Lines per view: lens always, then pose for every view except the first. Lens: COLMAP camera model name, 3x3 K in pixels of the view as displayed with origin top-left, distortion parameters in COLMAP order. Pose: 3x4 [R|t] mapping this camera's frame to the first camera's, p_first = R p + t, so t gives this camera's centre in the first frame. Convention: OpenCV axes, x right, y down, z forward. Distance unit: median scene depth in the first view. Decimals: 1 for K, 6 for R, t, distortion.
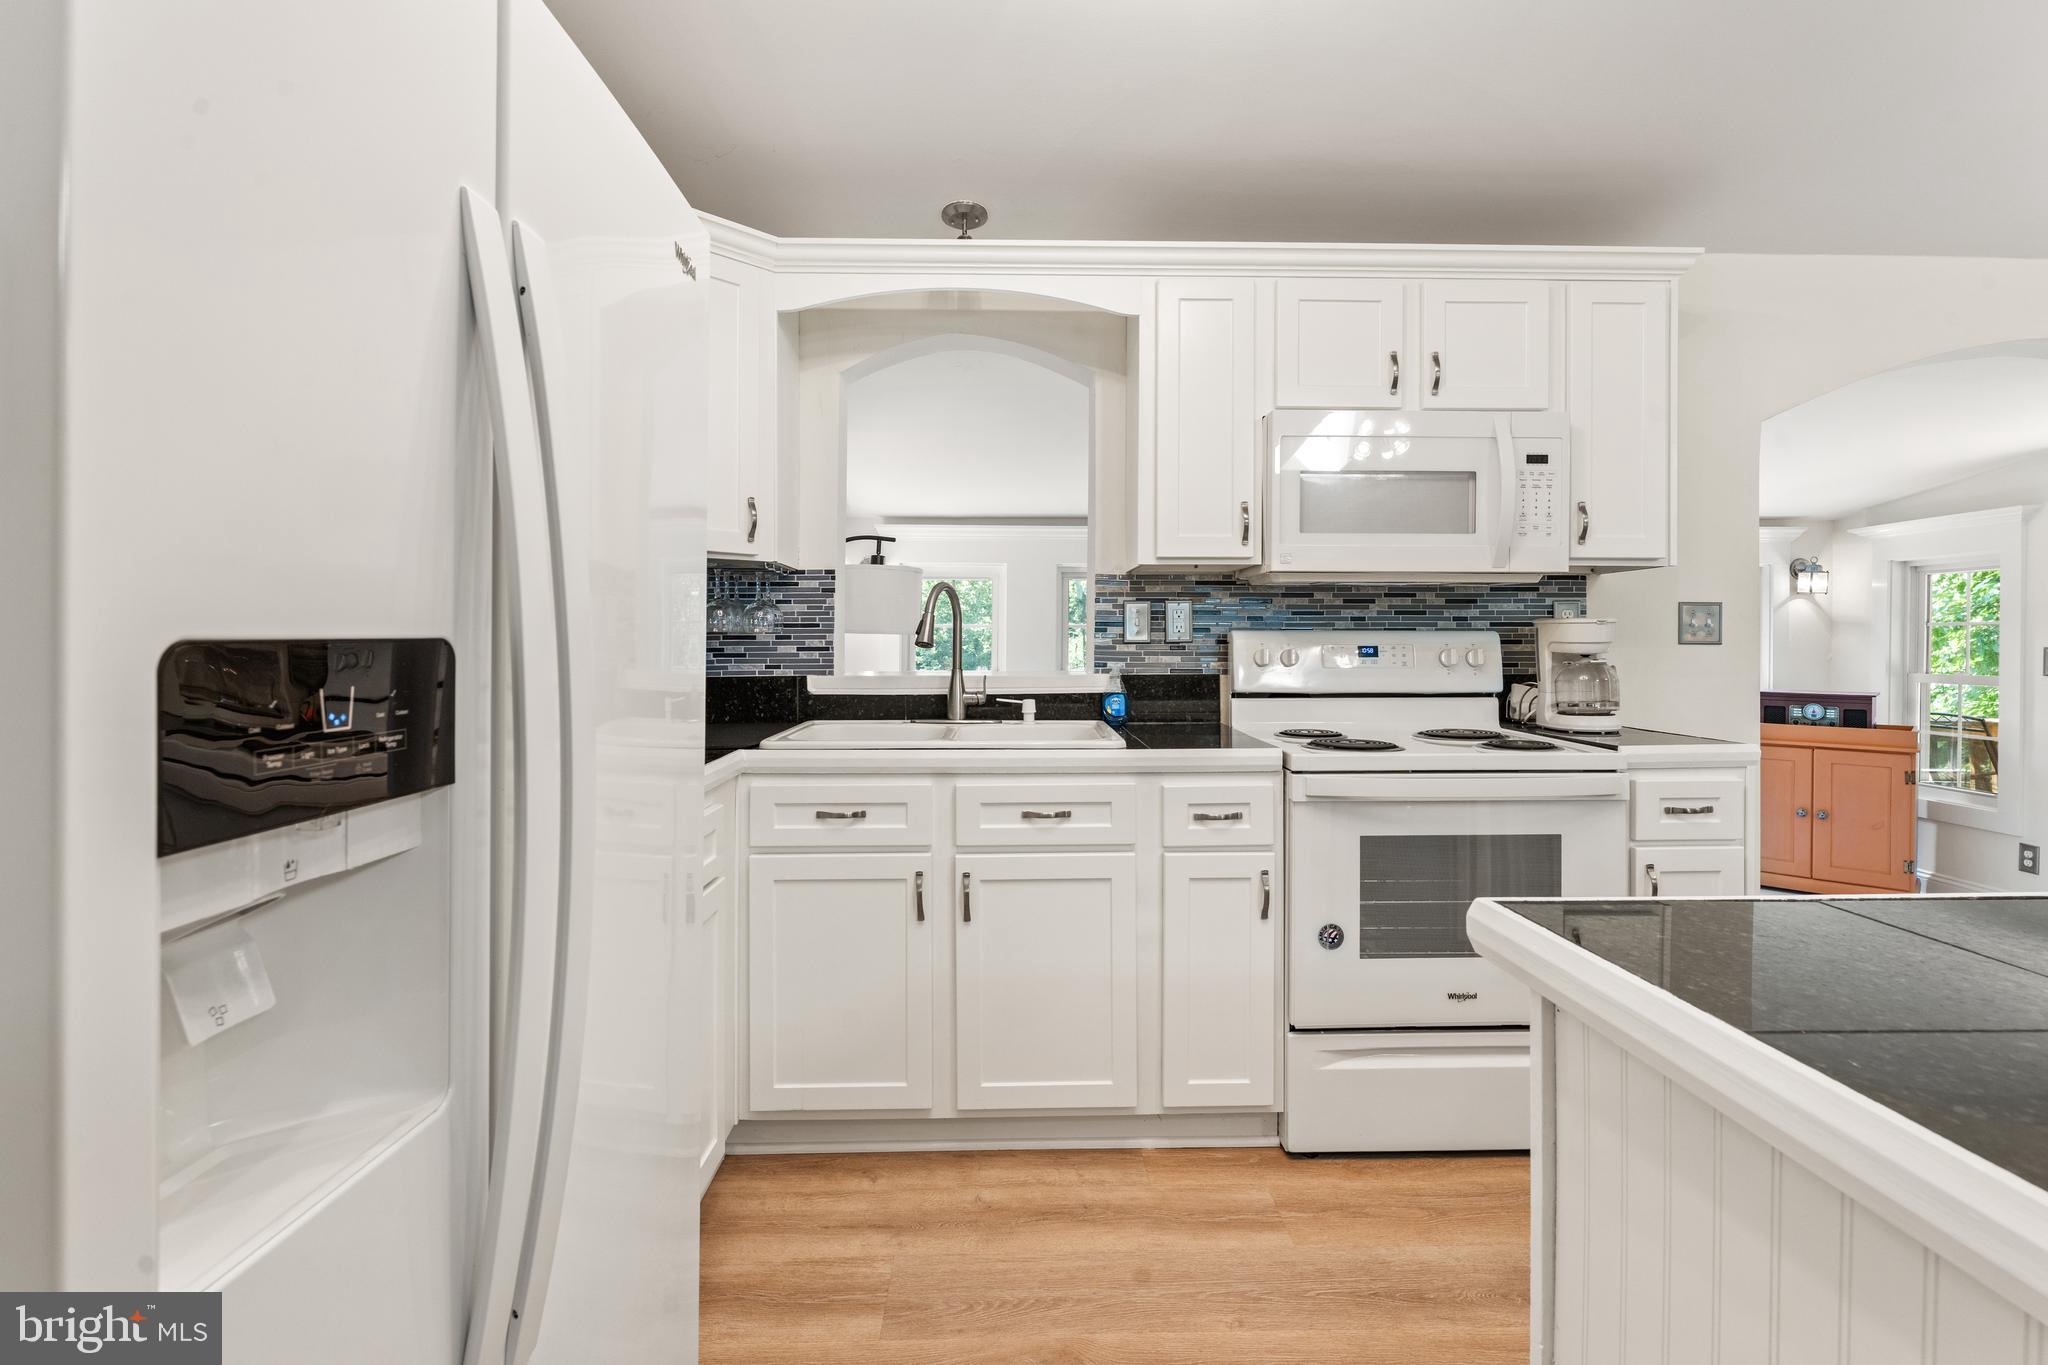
lens RADIAL K [[970.6, 0, 1029.2], [0, 970.6, 644.8], [0, 0, 1]] dist [-0.001163, -0.000107]
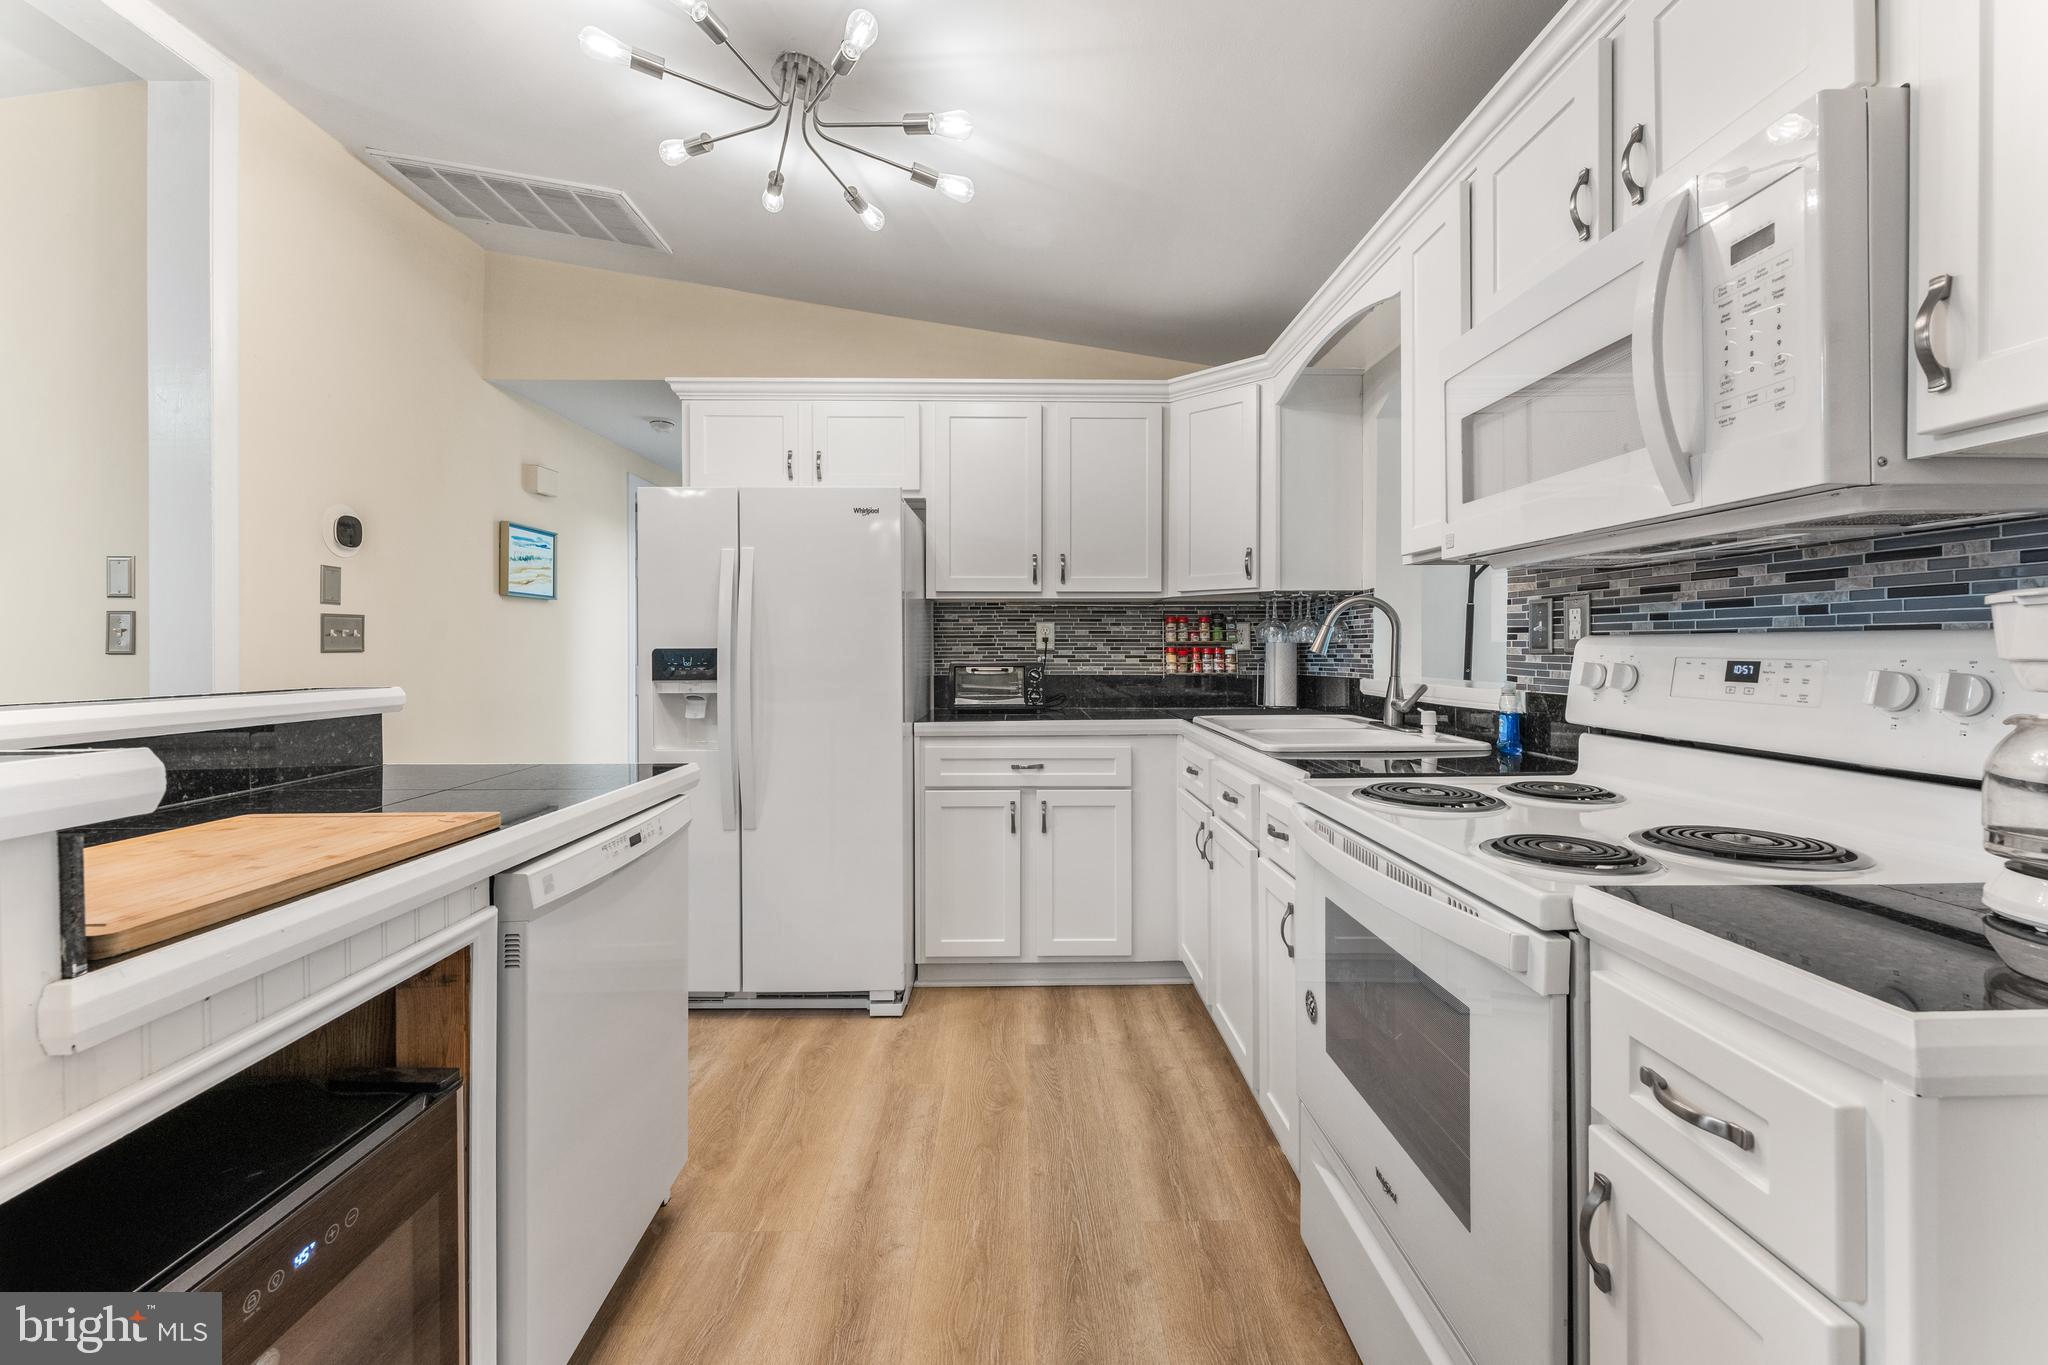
lens RADIAL K [[823.8, 0, 1025.5], [0, 823.8, 643.1], [0, 0, 1]] dist [0.000499, -0.000192]
pose [[-0.009847, -0.006085, -0.999933, 1.042687], [0.002192, 0.999979, -0.006107, -0.009103], [0.999949, -0.002252, -0.009833, 0.776942]]
